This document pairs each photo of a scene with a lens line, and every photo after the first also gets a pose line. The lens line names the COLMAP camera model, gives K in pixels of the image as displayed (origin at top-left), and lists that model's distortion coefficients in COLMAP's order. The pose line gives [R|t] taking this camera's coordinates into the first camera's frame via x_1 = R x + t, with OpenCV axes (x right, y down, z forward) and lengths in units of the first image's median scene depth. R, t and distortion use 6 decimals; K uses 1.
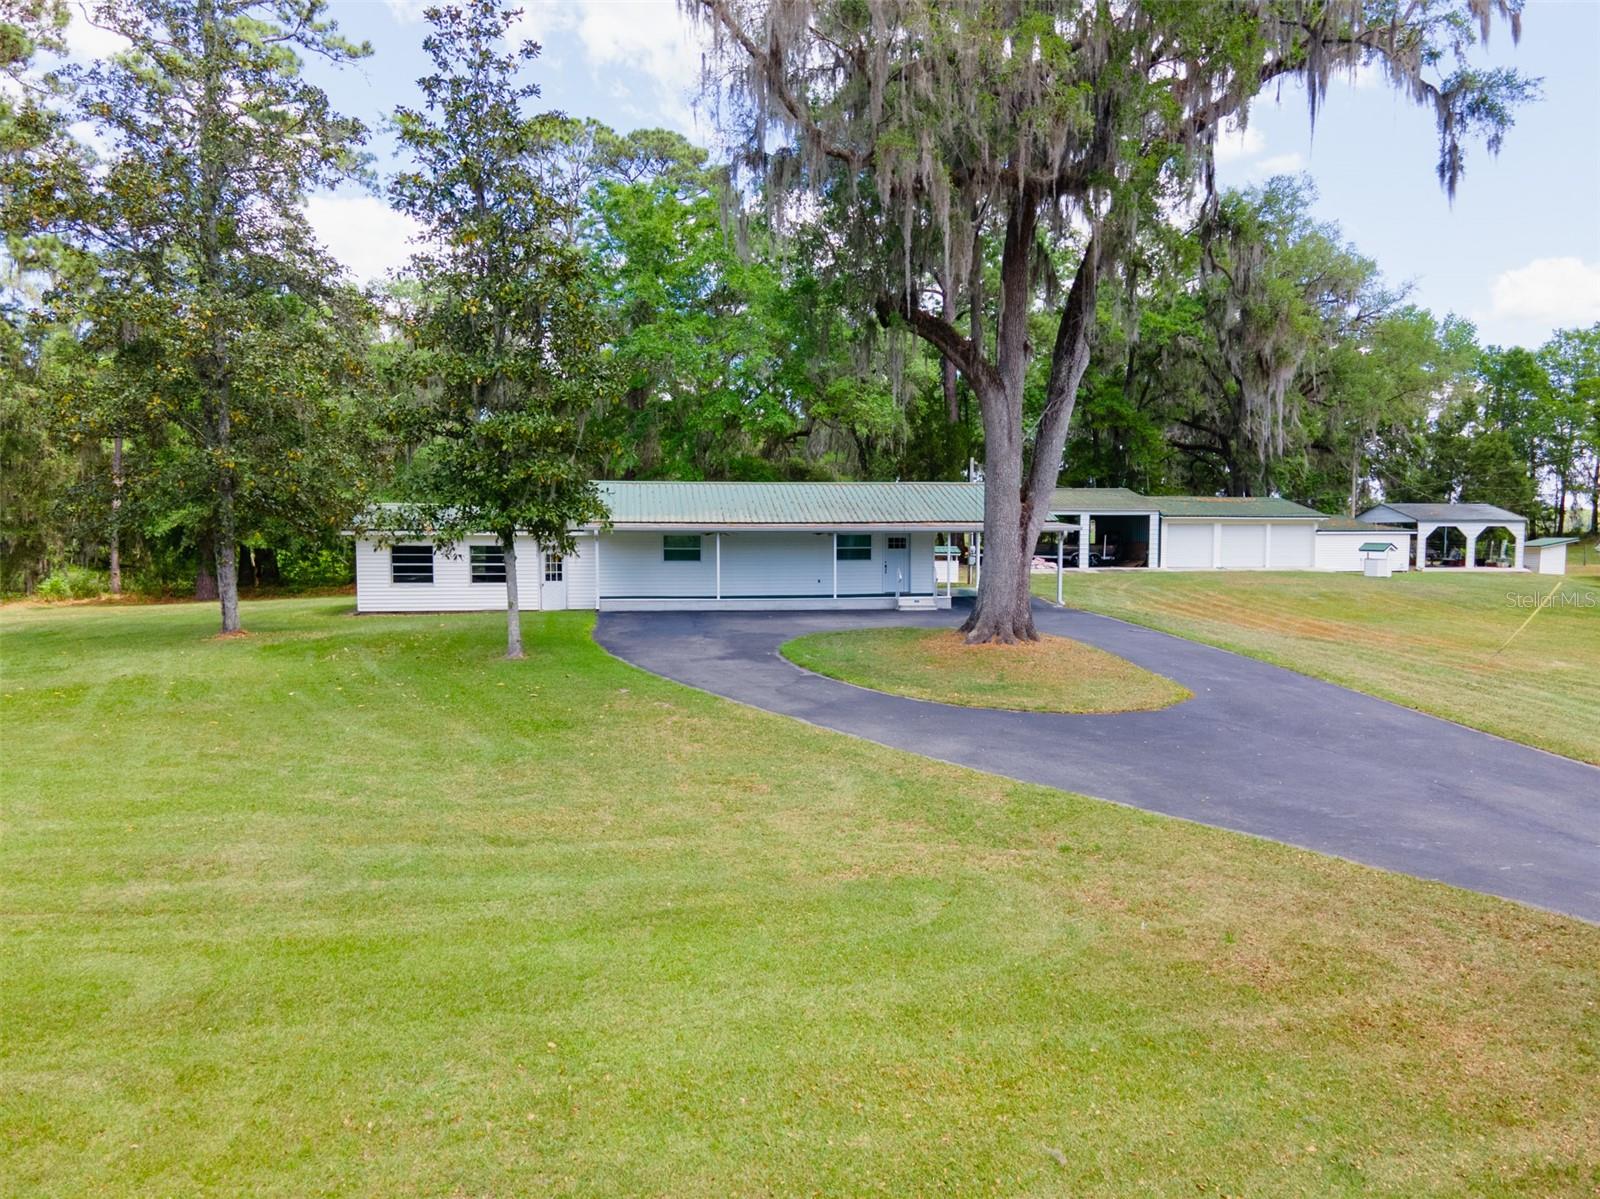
lens RADIAL K [[1150.8, 0, 806.0], [0, 1150.8, 611.8], [0, 0, 1]] dist [0.011969, 0.044363]
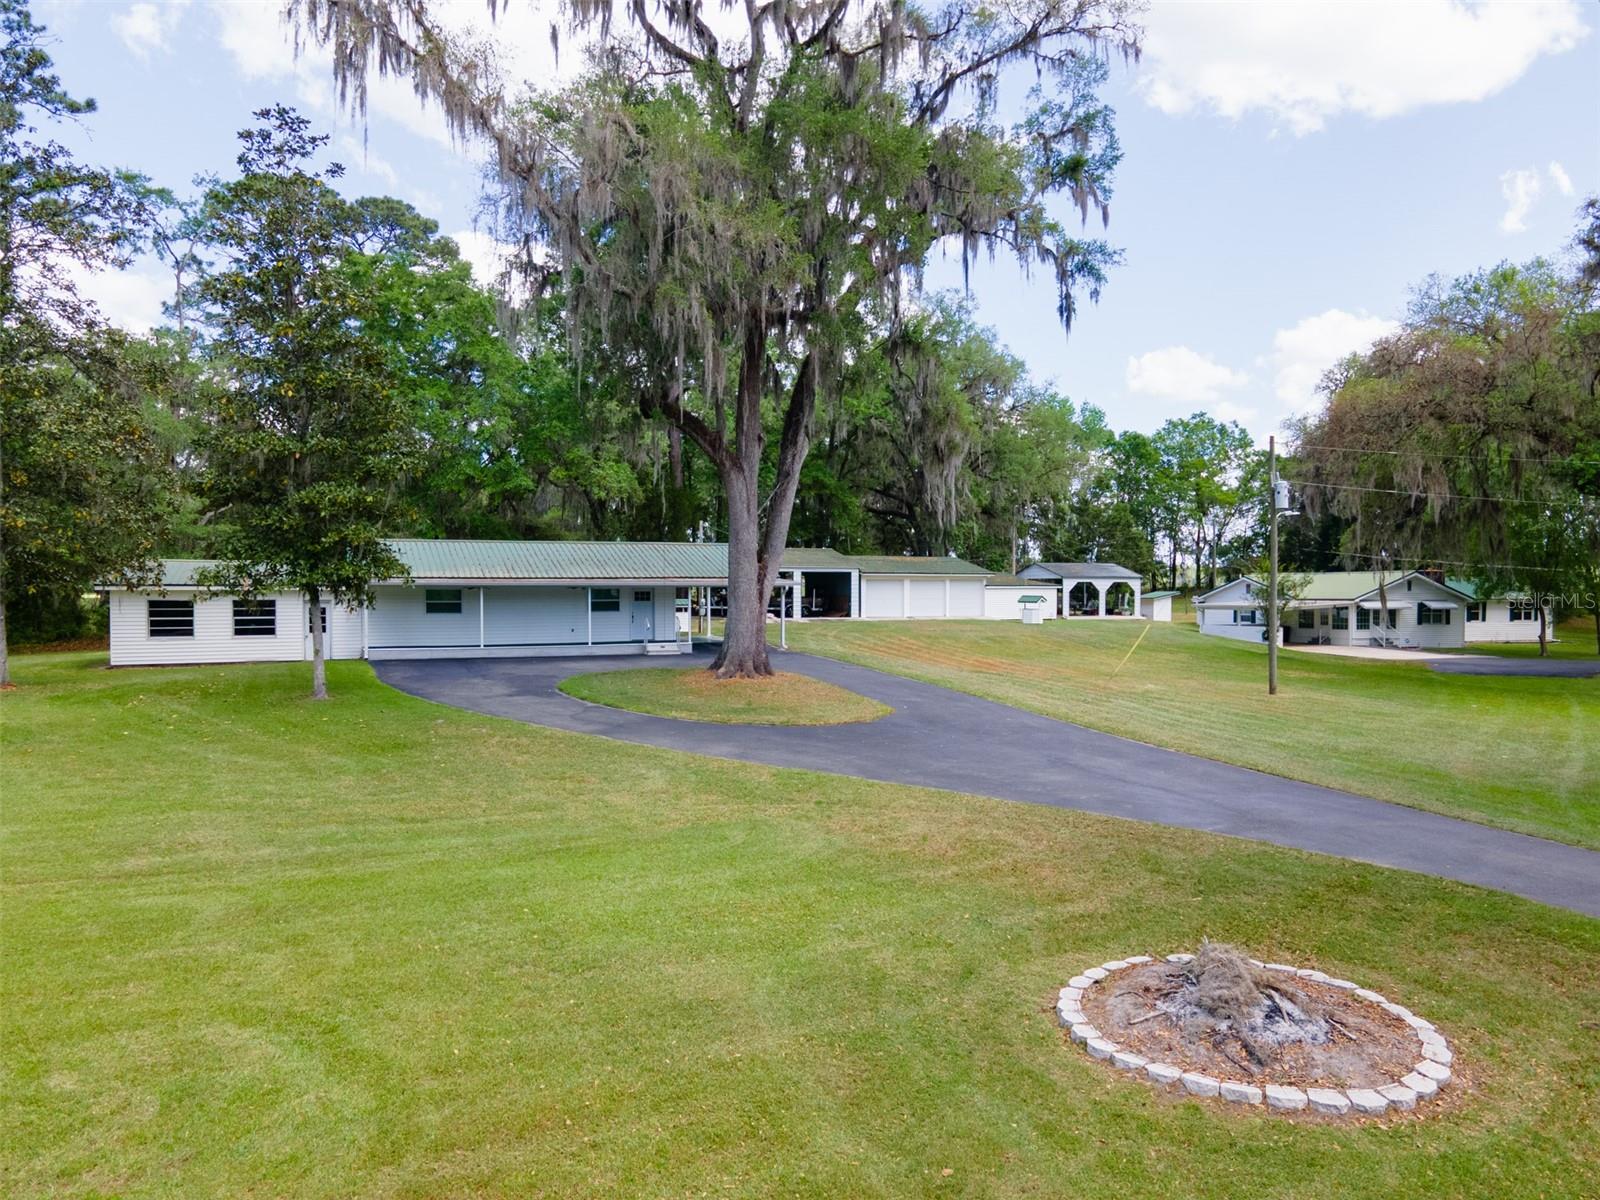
lens RADIAL K [[1150.8, 0, 806.0], [0, 1150.8, 612.3], [0, 0, 1]] dist [0.011969, 0.044363]
pose [[0.967360, -0.006340, 0.253326, -0.056155], [0.018055, 0.998871, -0.043948, 0.009448], [-0.252761, 0.047088, 0.966382, -0.148563]]
